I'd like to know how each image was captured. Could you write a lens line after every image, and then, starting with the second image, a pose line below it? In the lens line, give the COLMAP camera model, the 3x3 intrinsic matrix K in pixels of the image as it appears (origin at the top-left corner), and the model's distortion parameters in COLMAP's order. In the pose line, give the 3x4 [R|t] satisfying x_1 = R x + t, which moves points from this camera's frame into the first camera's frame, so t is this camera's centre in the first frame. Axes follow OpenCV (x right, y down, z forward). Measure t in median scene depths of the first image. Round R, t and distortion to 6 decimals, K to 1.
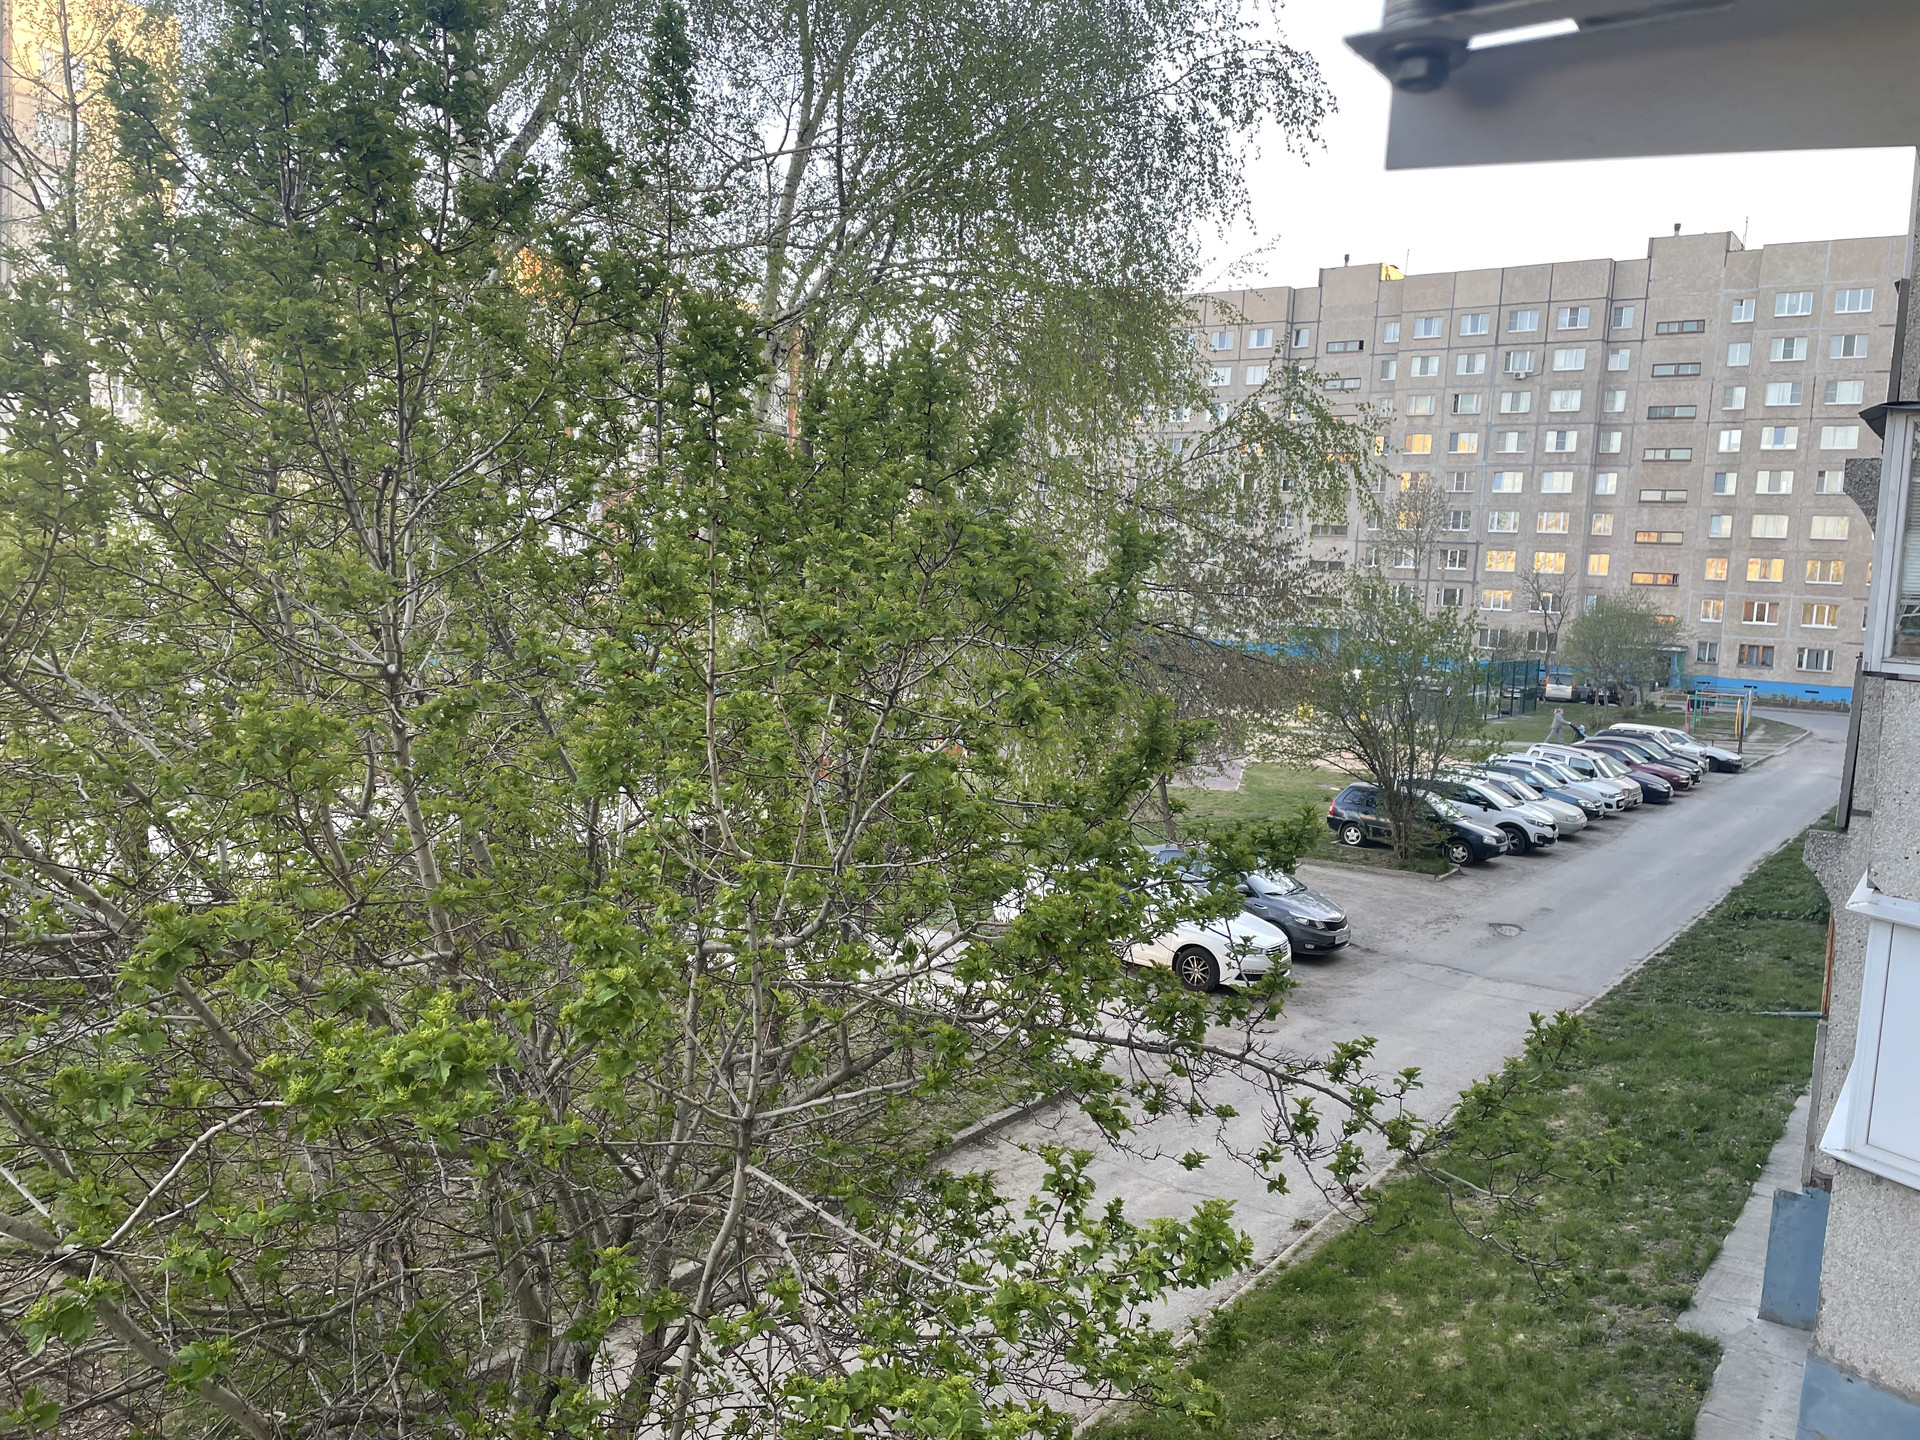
lens RADIAL K [[1430.9, 0, 960.0], [0, 1430.9, 720.0], [0, 0, 1]] dist [0.039271, -0.005314]
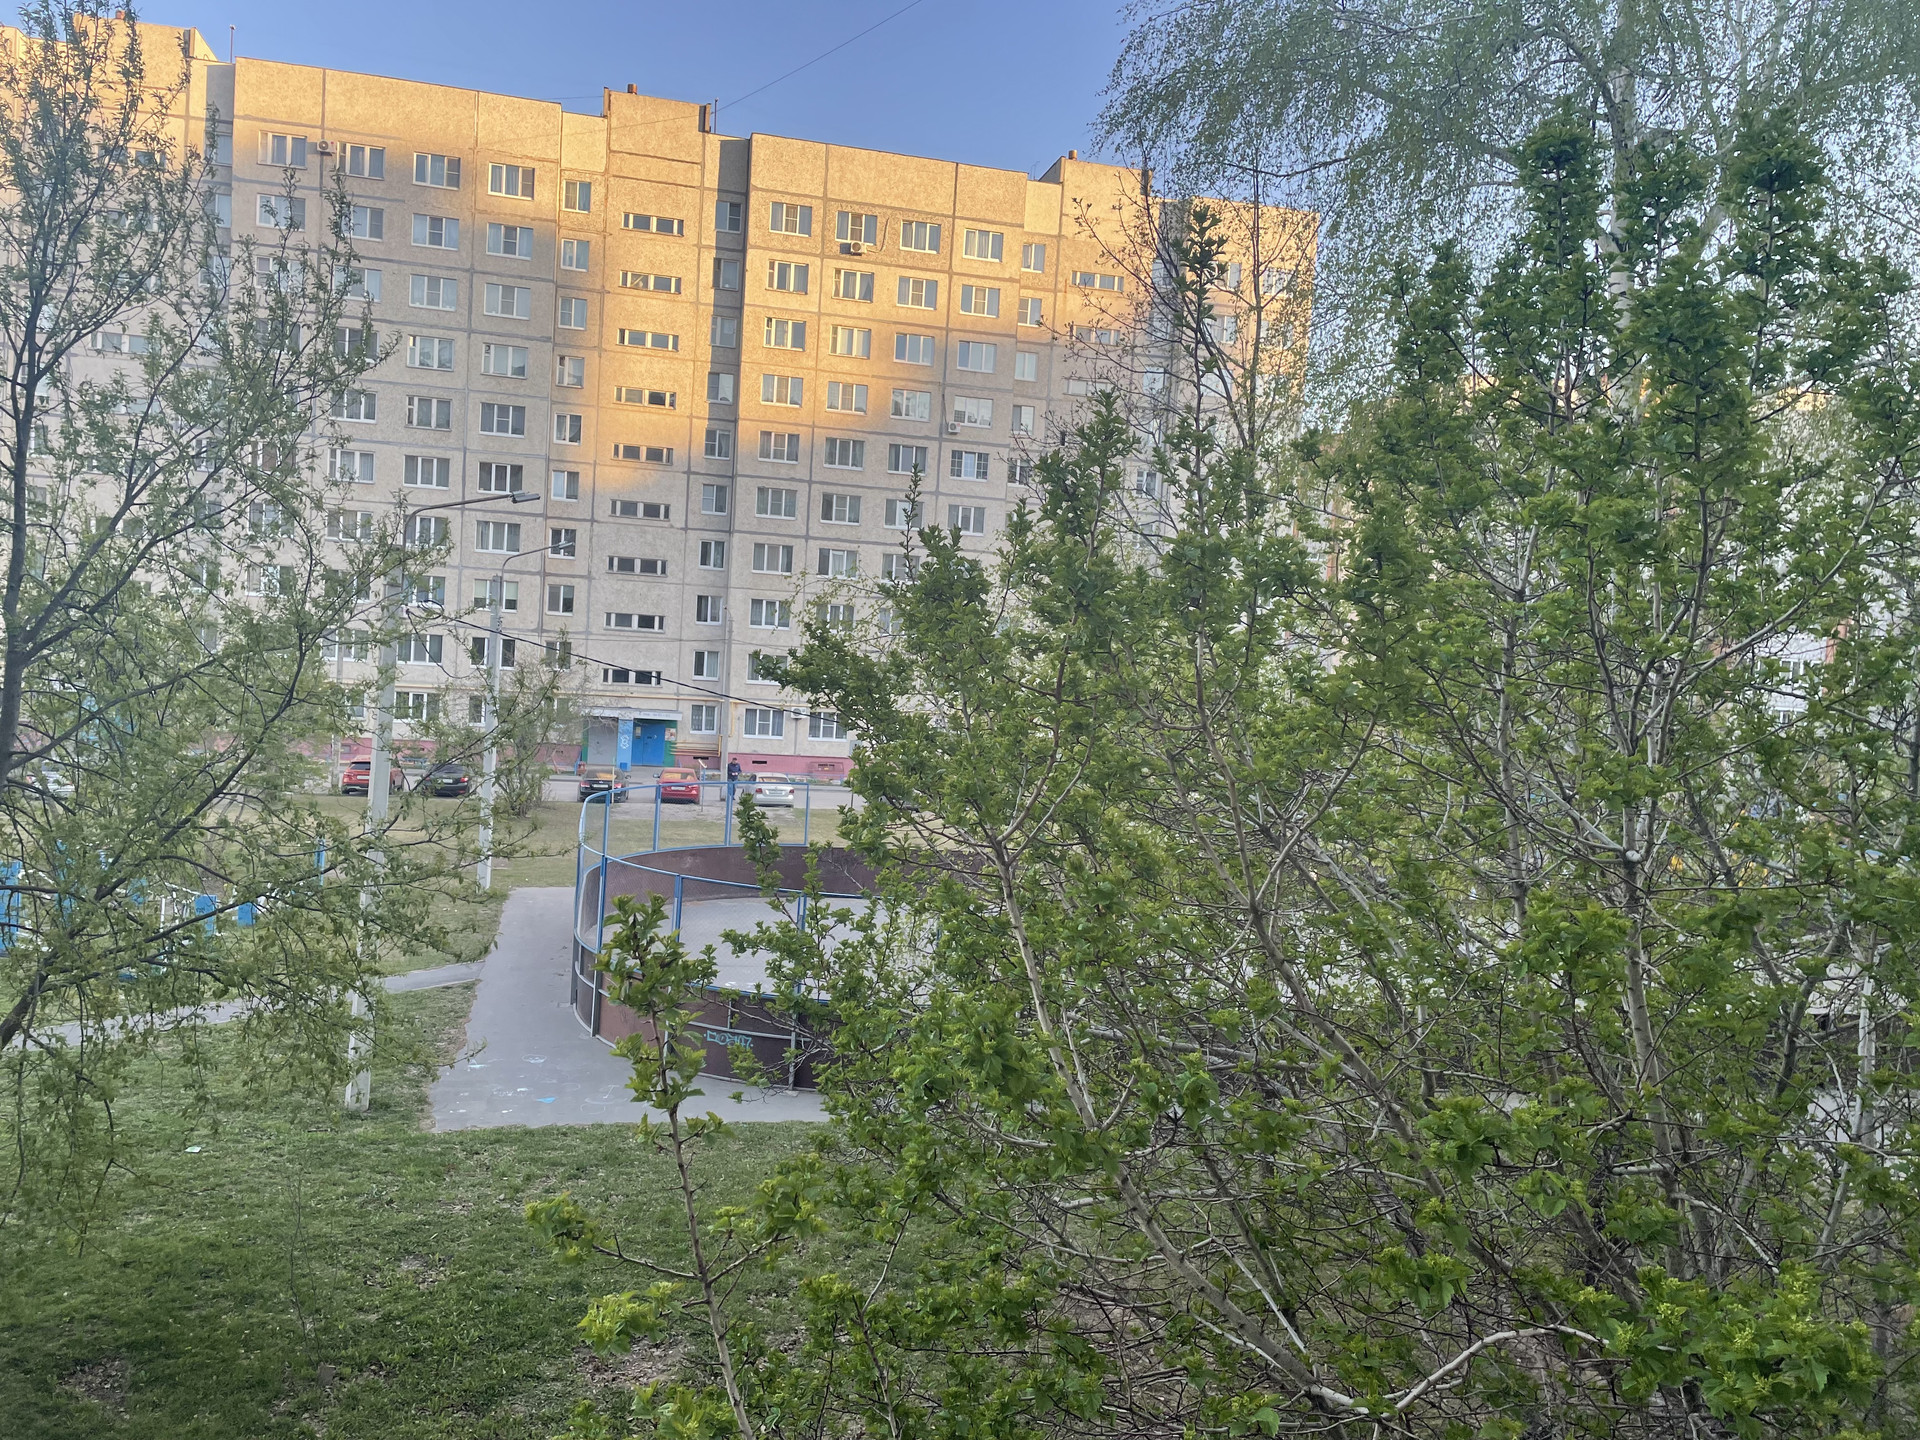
lens RADIAL K [[1430.9, 0, 960.0], [0, 1430.9, 720.0], [0, 0, 1]] dist [0.039271, -0.005314]
pose [[0.777601, 0.028791, -0.628099, -0.160462], [-0.075606, 0.995984, -0.047948, -0.050910], [0.624196, 0.084772, 0.776655, -0.031239]]
